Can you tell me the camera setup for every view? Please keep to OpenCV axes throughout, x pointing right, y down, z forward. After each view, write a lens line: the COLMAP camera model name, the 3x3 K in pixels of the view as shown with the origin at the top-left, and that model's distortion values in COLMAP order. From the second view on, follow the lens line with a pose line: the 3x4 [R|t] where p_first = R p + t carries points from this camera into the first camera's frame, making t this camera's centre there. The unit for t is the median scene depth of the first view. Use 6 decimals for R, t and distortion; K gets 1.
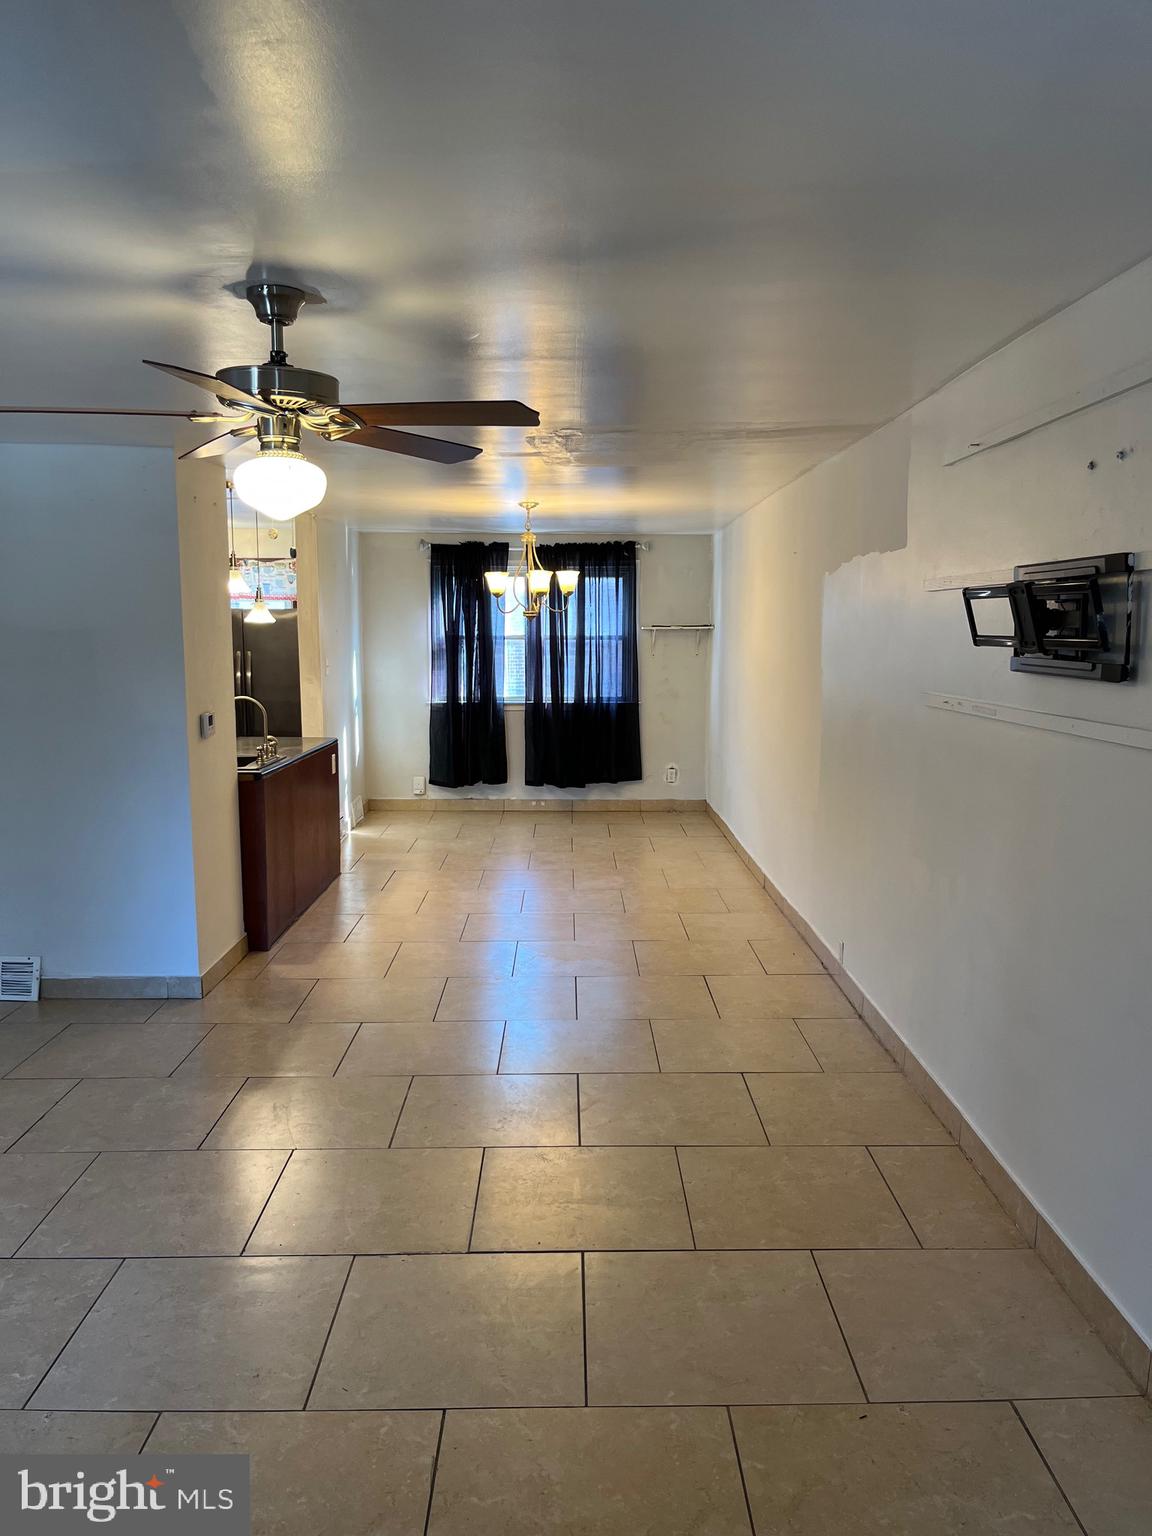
lens RADIAL K [[1139.2, 0, 586.0], [0, 1139.2, 772.2], [0, 0, 1]] dist [0.046279, -0.063256]
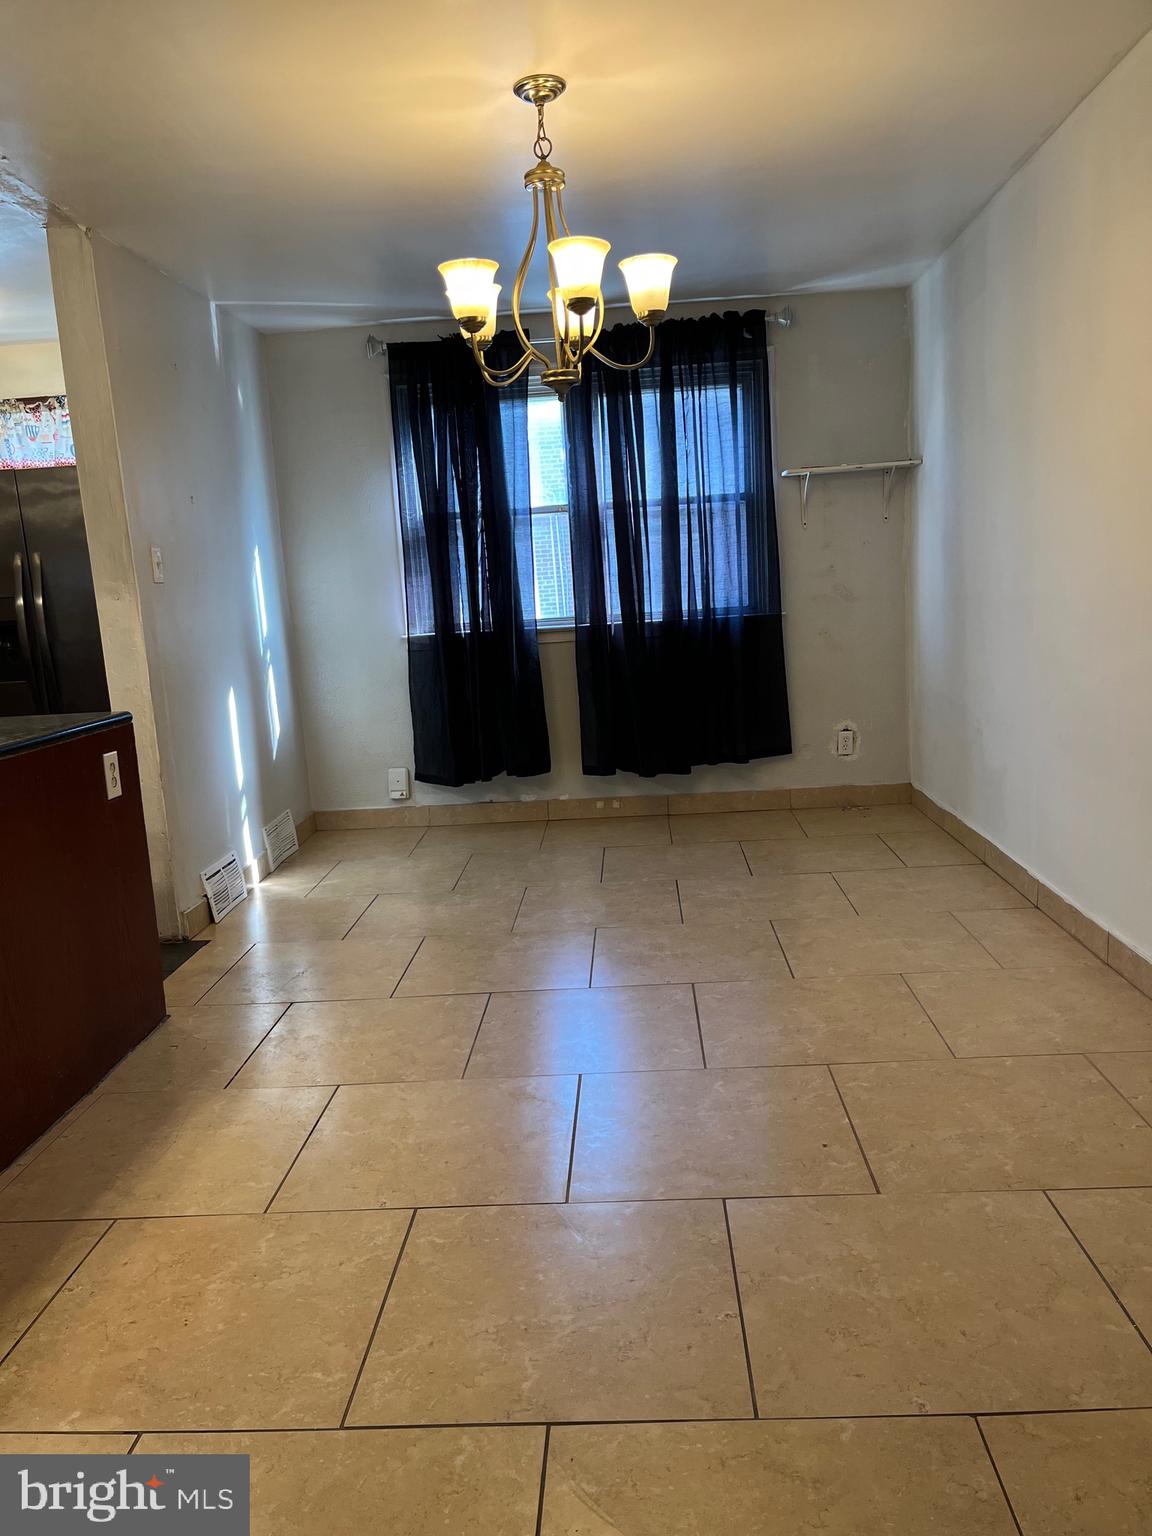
lens RADIAL K [[1139.2, 0, 586.0], [0, 1139.2, 772.2], [0, 0, 1]] dist [0.046279, -0.063256]
pose [[0.997585, -0.053443, -0.044372, -0.027294], [0.055054, 0.997837, 0.035920, -0.009959], [0.042357, -0.038276, 0.998369, 0.444340]]
